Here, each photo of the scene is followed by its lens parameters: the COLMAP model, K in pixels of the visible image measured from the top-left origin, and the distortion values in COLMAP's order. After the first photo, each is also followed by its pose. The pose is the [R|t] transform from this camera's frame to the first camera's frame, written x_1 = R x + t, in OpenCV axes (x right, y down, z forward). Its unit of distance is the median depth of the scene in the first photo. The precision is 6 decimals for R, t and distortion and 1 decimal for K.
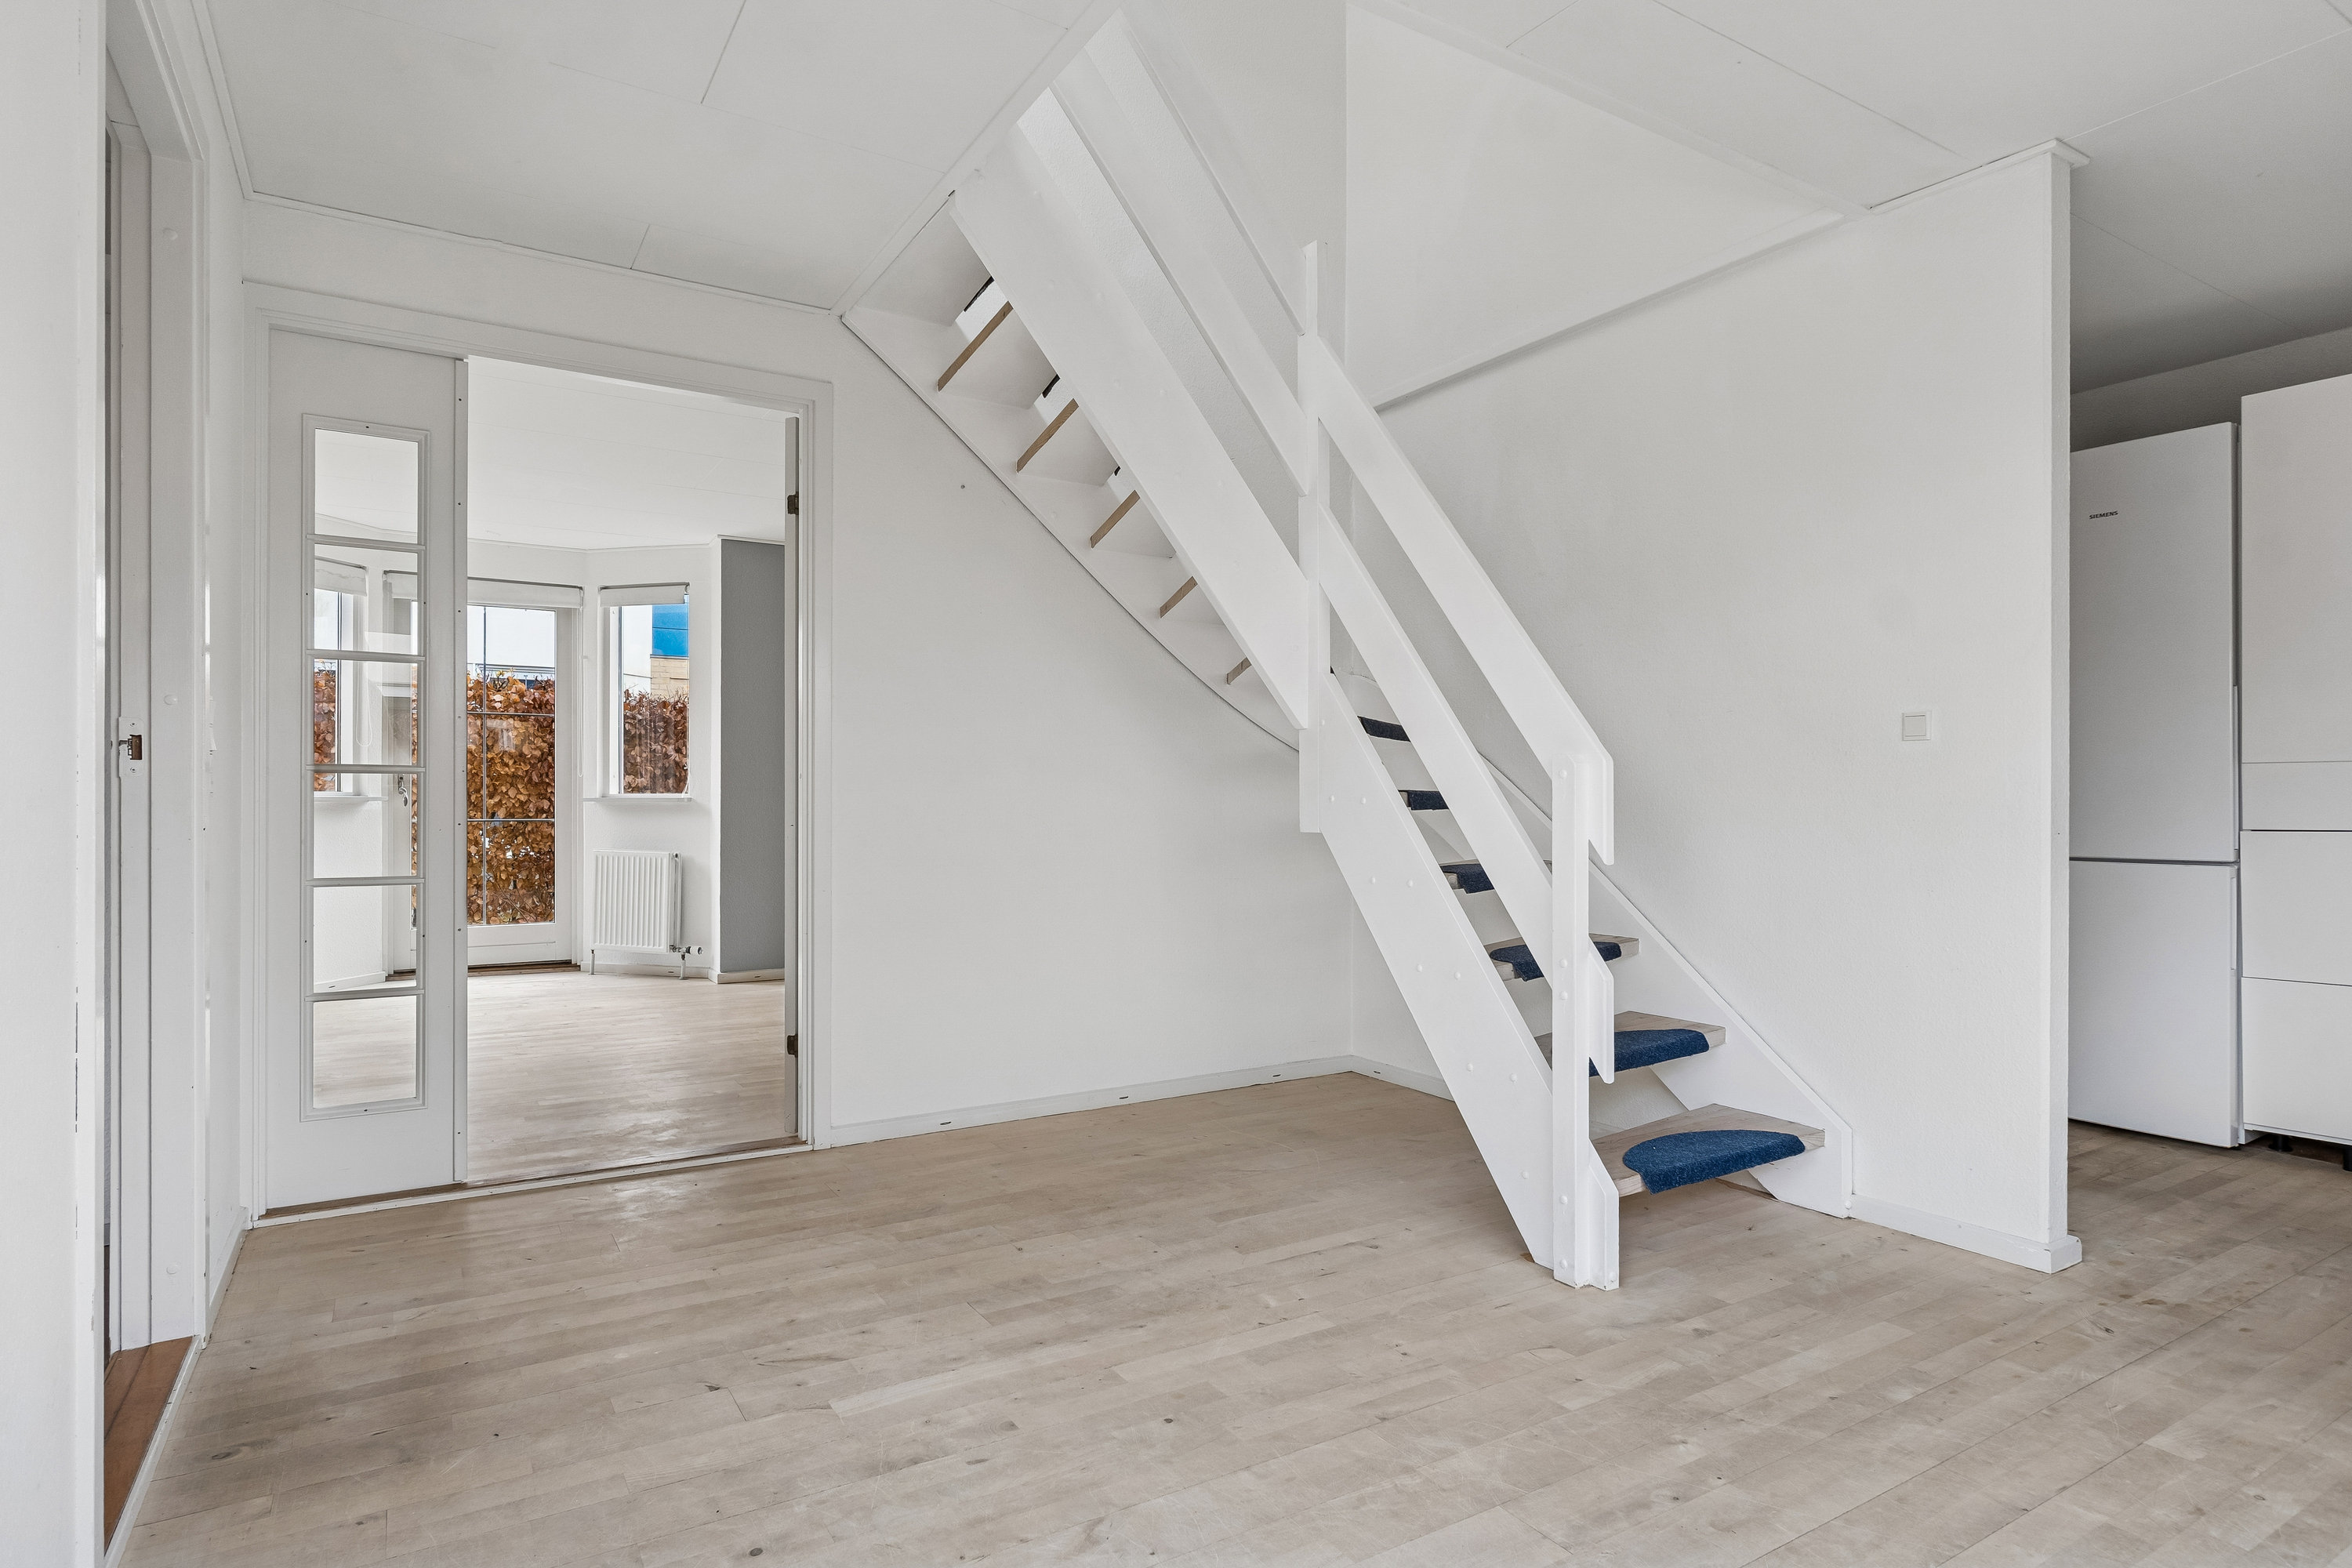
lens RADIAL K [[1252.3, 0, 1189.9], [0, 1252.3, 806.4], [0, 0, 1]] dist [-0.006115, 0.001407]
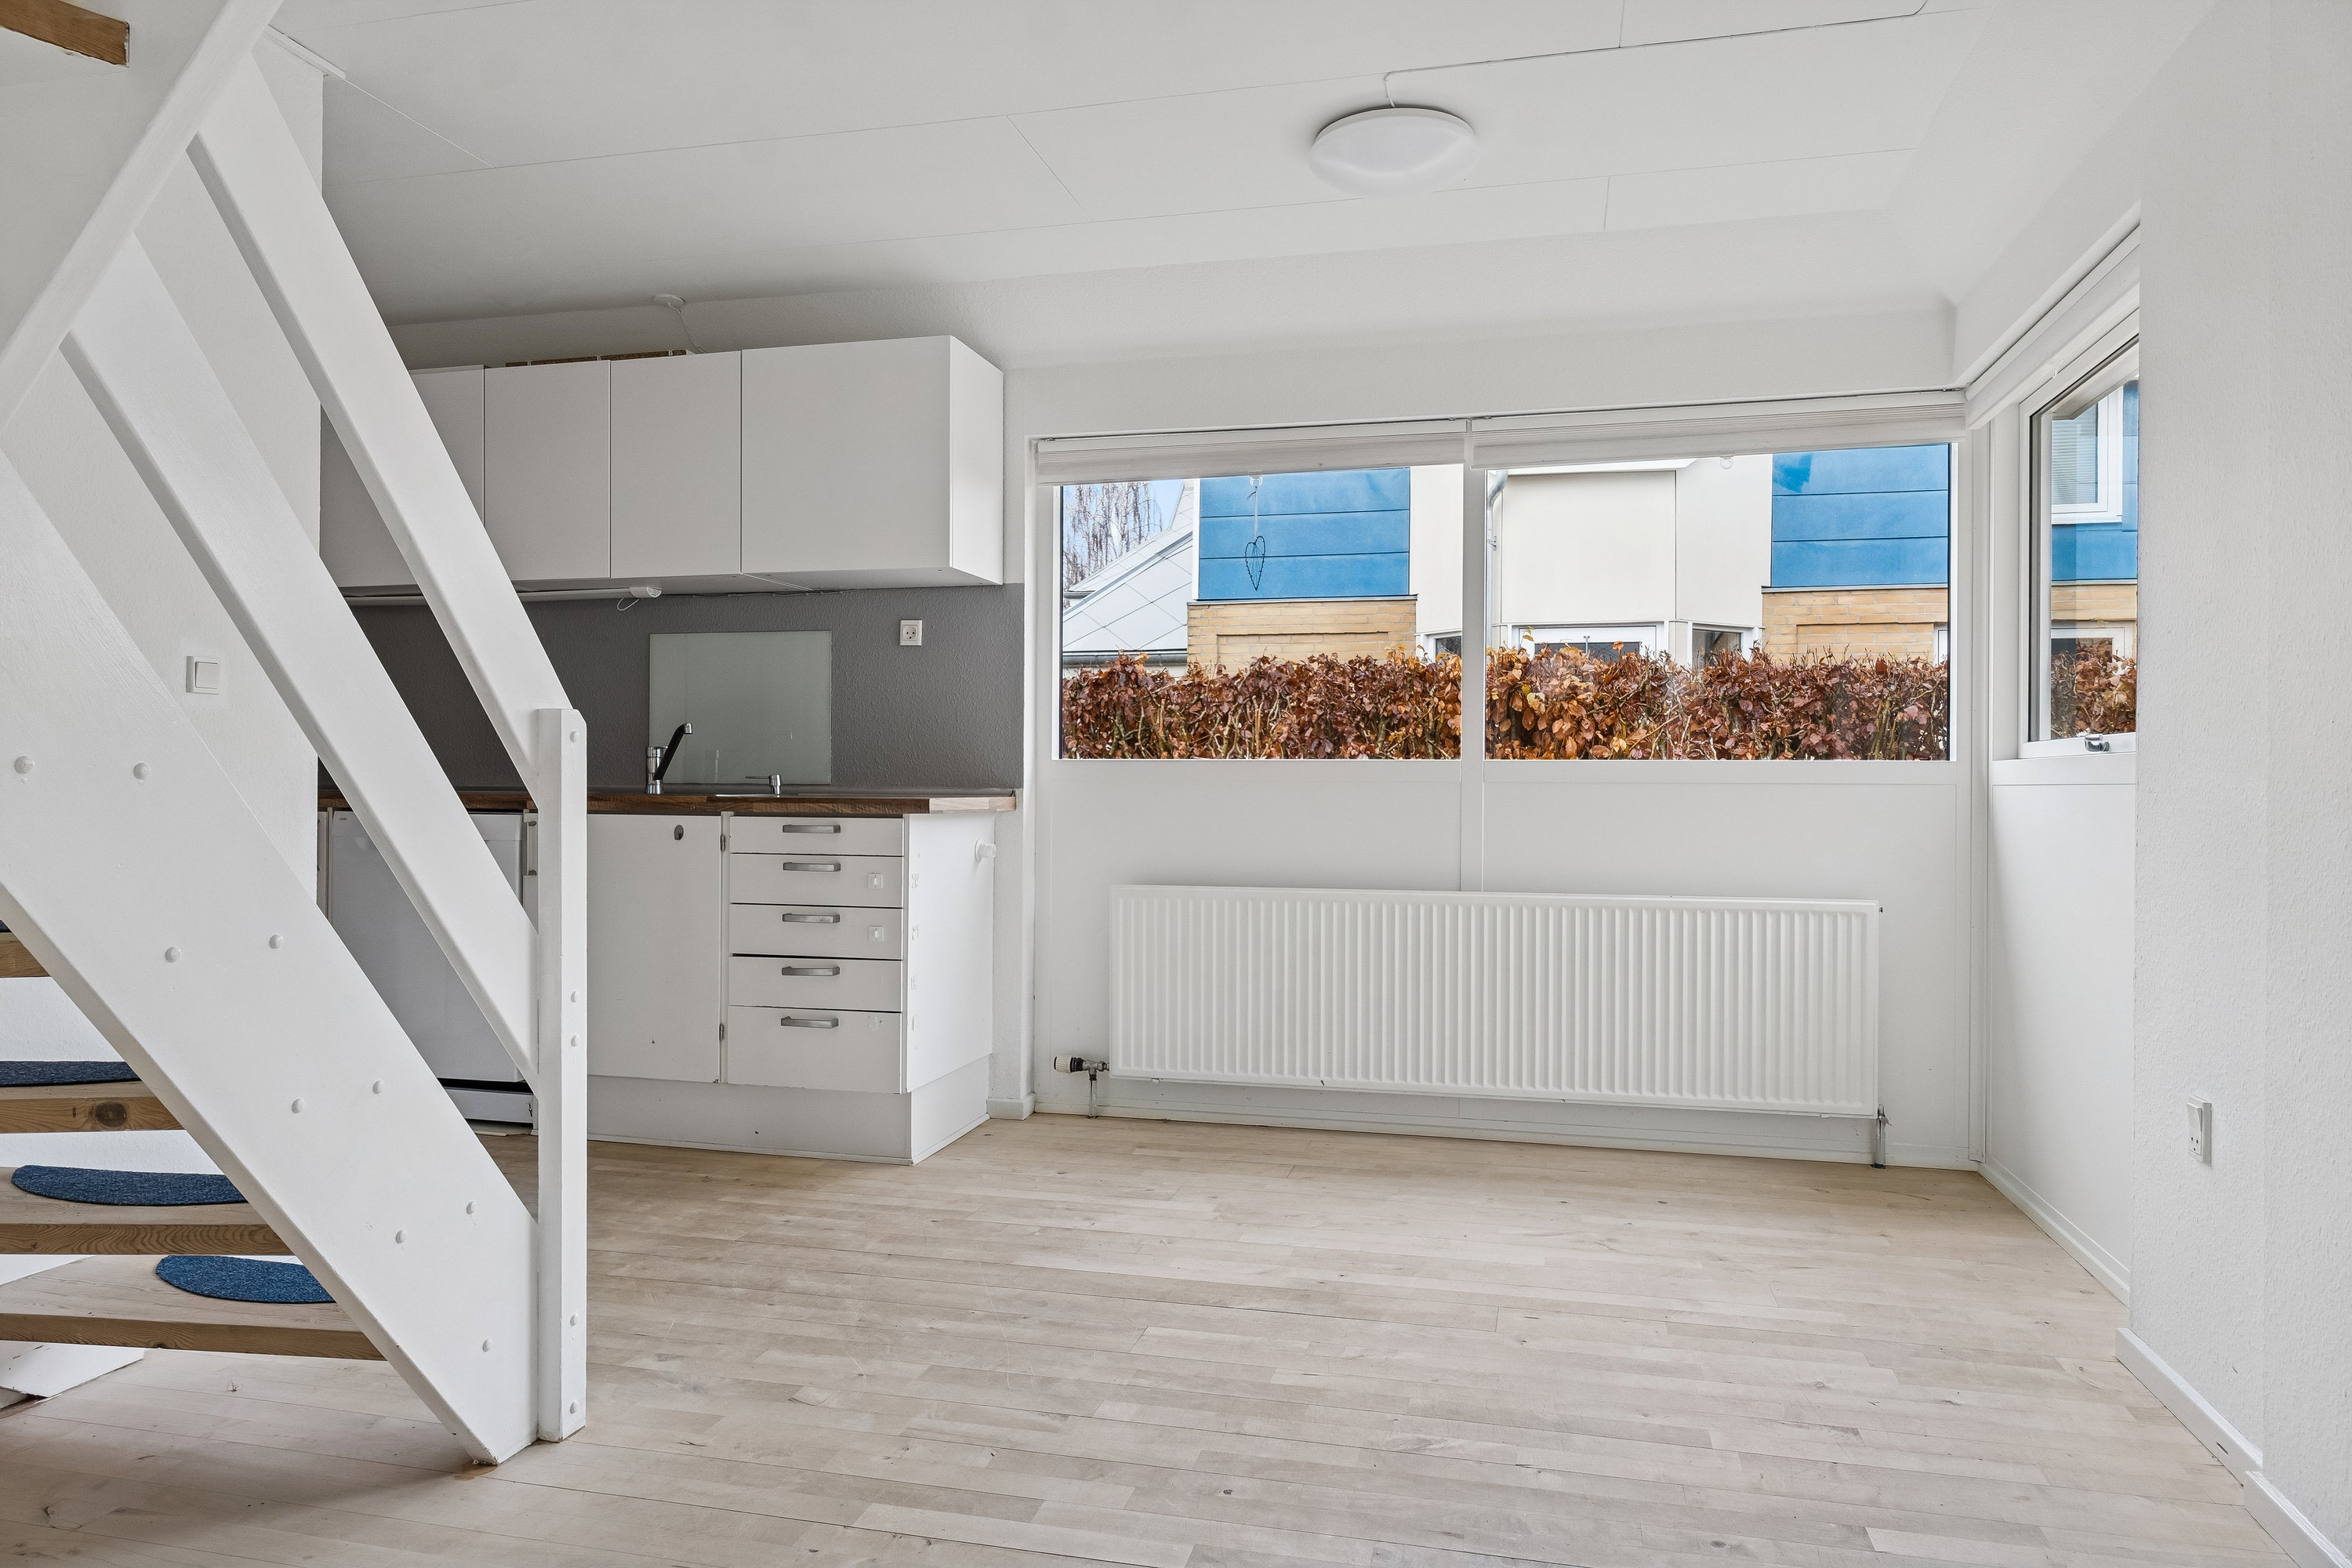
lens RADIAL K [[1488.5, 0, 1174.0], [0, 1488.5, 778.9], [0, 0, 1]] dist [0.002444, 0.000902]
pose [[-0.691325, -0.004673, 0.722529, -0.681383], [-0.004043, 0.999988, 0.002599, -0.003252], [-0.722533, -0.001124, -0.691336, 1.619136]]
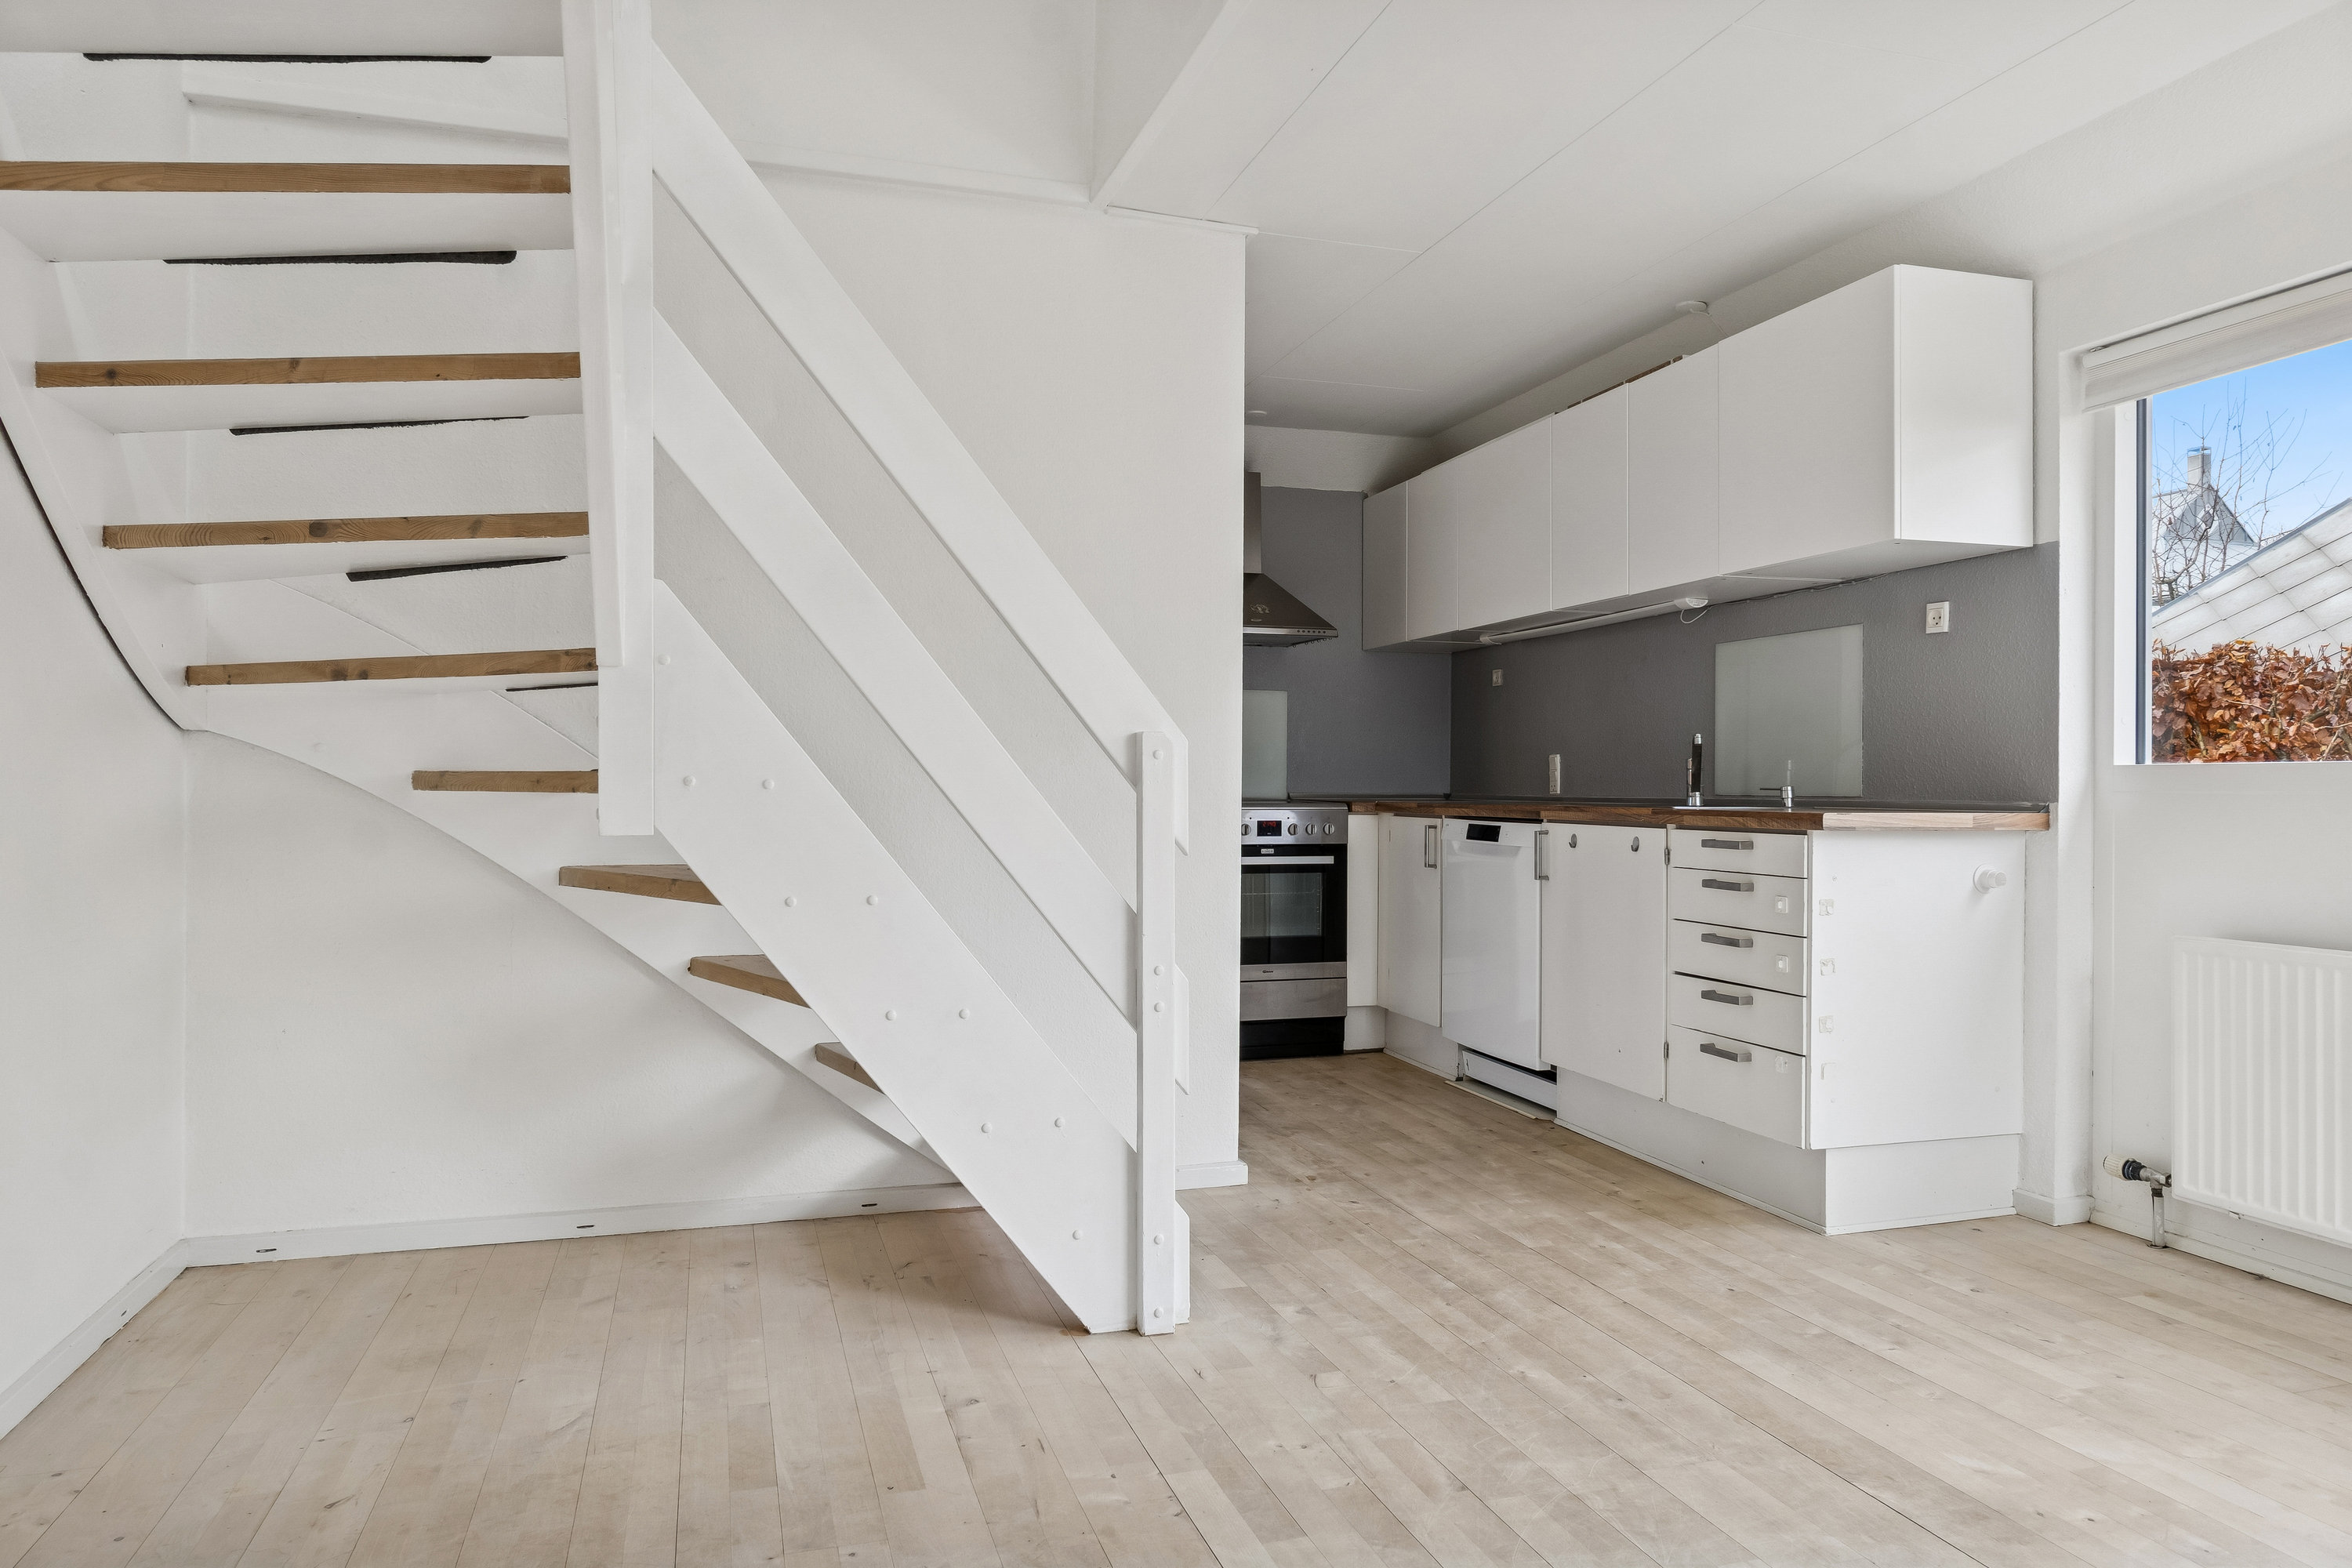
lens RADIAL K [[1488.5, 0, 1186.6], [0, 1488.5, 781.6], [0, 0, 1]] dist [0.002444, 0.000902]
pose [[0.250562, 0.002793, 0.968097, -0.846646], [0.000354, 0.999996, -0.002976, -0.001986], [-0.968100, 0.001088, 0.250560, 0.865760]]
